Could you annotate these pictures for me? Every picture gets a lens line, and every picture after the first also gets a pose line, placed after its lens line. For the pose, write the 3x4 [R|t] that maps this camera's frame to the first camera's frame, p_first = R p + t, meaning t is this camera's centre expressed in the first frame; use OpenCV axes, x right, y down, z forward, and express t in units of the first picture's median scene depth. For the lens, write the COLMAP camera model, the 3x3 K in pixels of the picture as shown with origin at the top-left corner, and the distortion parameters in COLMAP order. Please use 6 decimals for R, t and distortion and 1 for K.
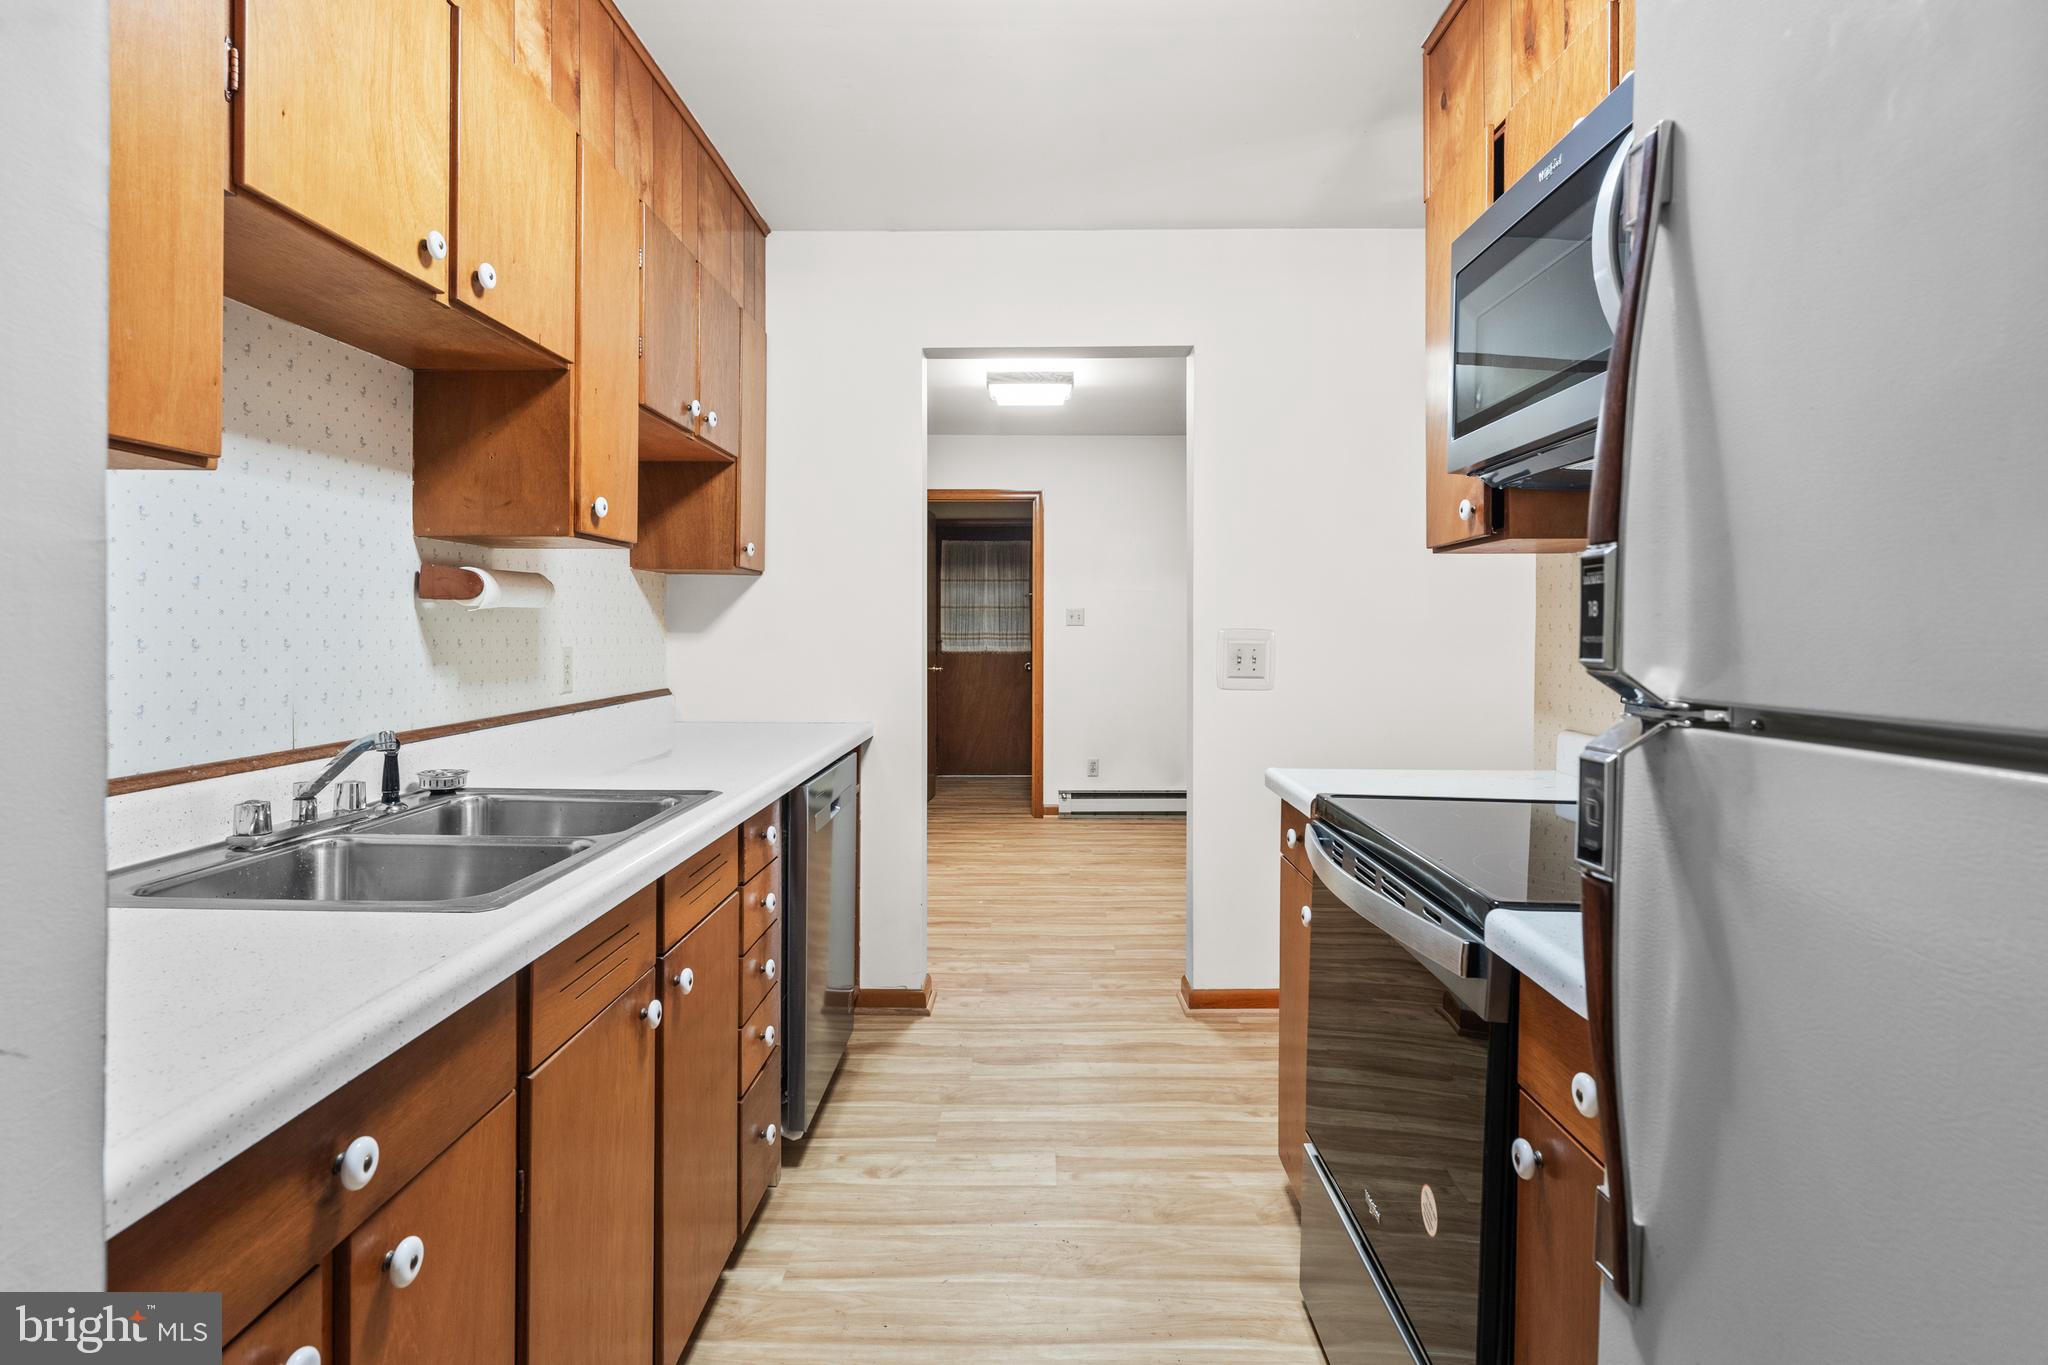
lens RADIAL K [[1081.5, 0, 1032.3], [0, 1081.5, 639.5], [0, 0, 1]] dist [0.006756, 0.000537]
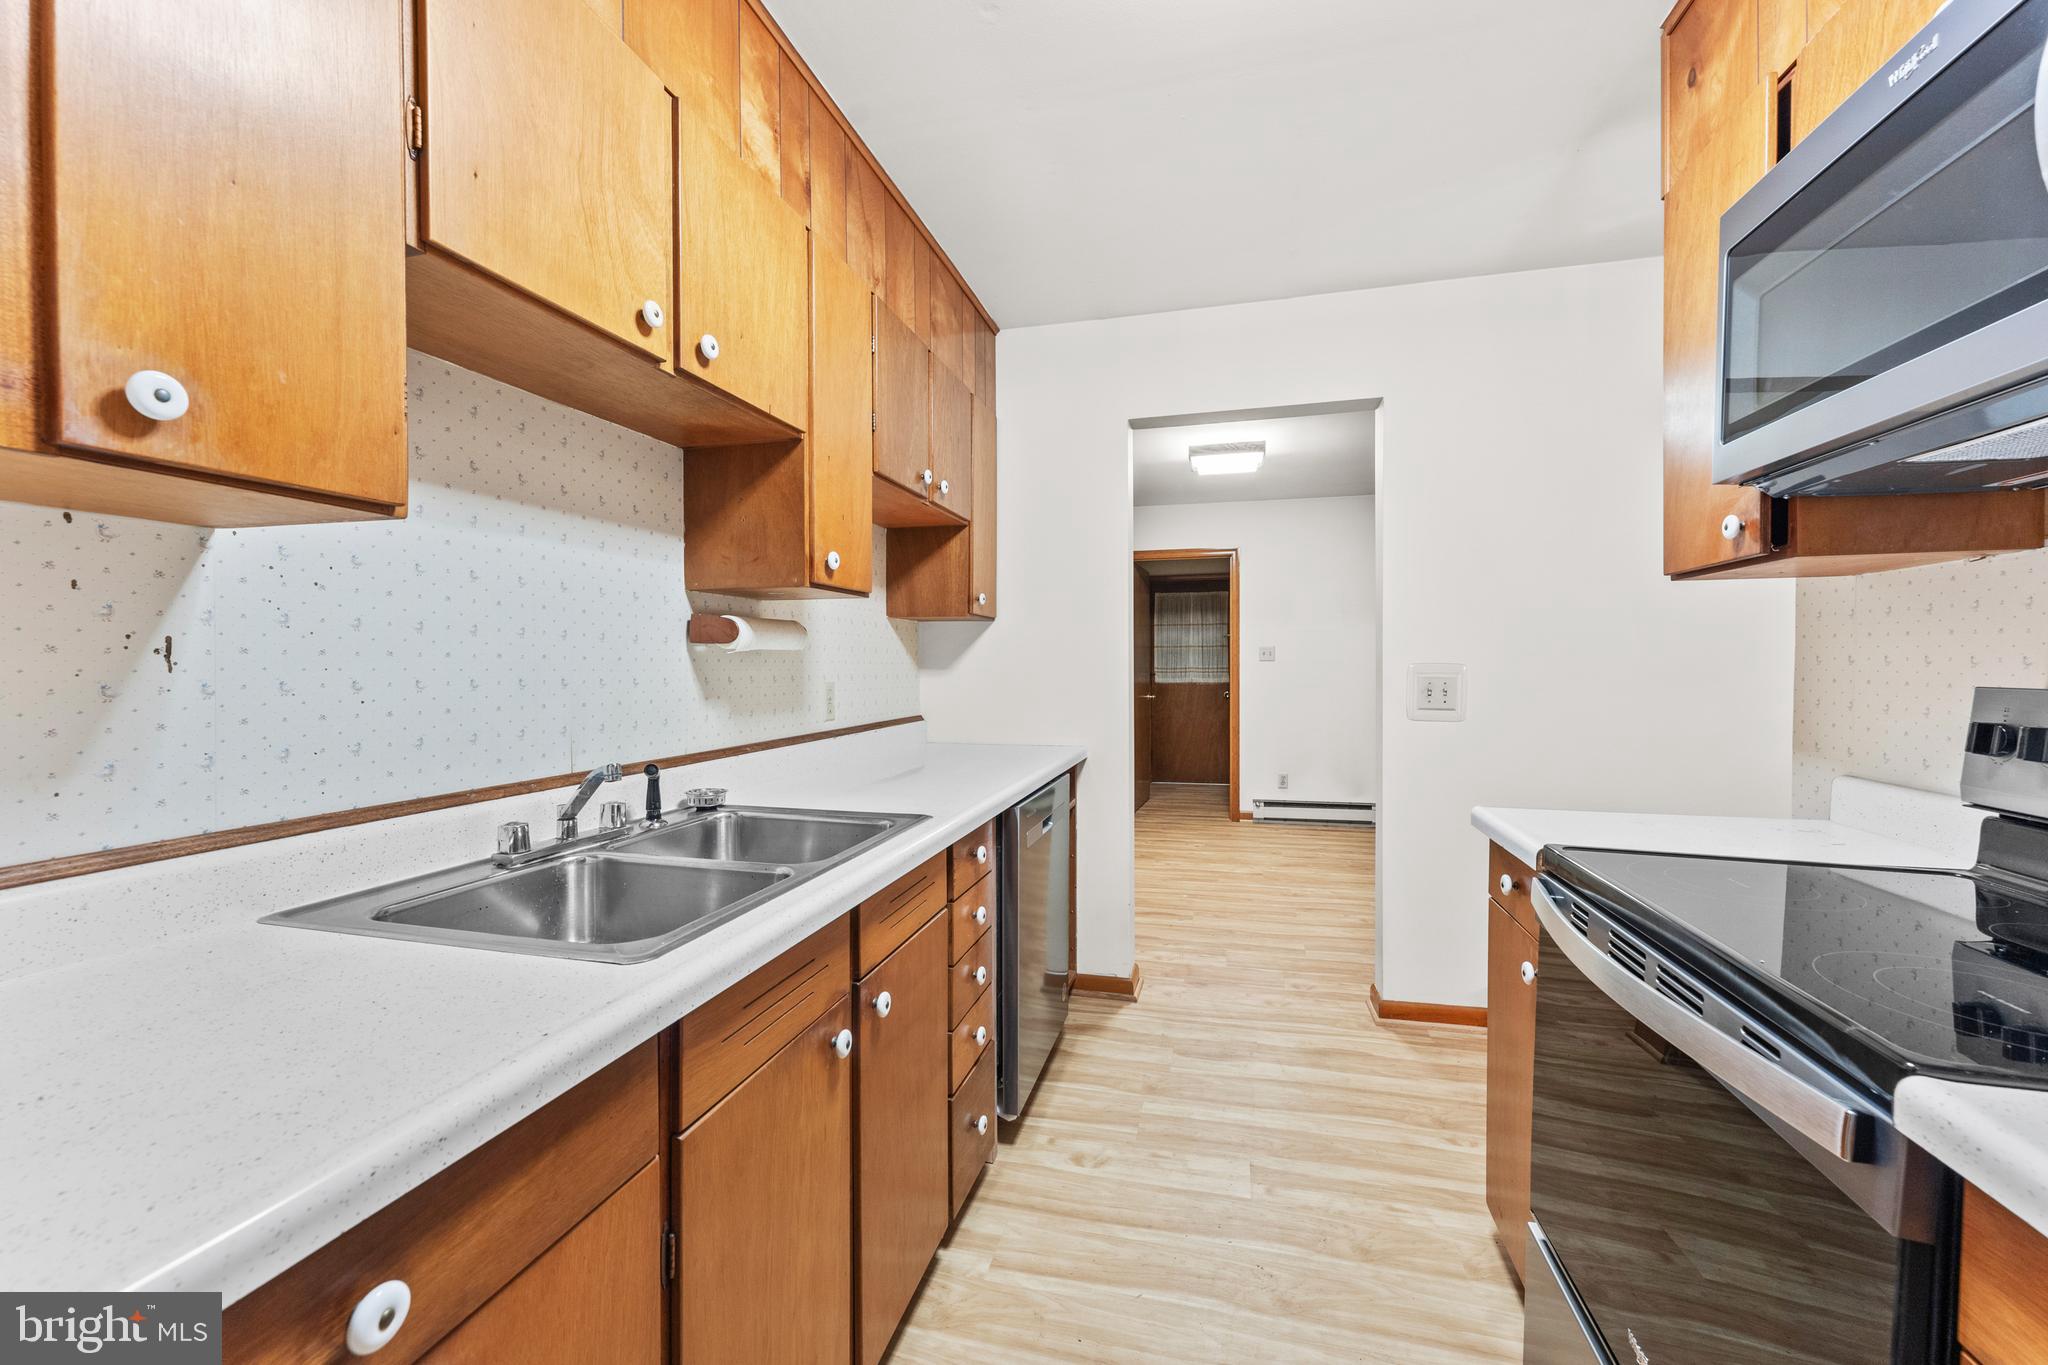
lens RADIAL K [[822.6, 0, 1031.1], [0, 822.6, 678.5], [0, 0, 1]] dist [0.005446, -0.000724]
pose [[0.971553, -0.002452, -0.236809, 0.007139], [0.004293, 0.999964, 0.007259, -0.004040], [0.236783, -0.008070, 0.971529, 0.215318]]
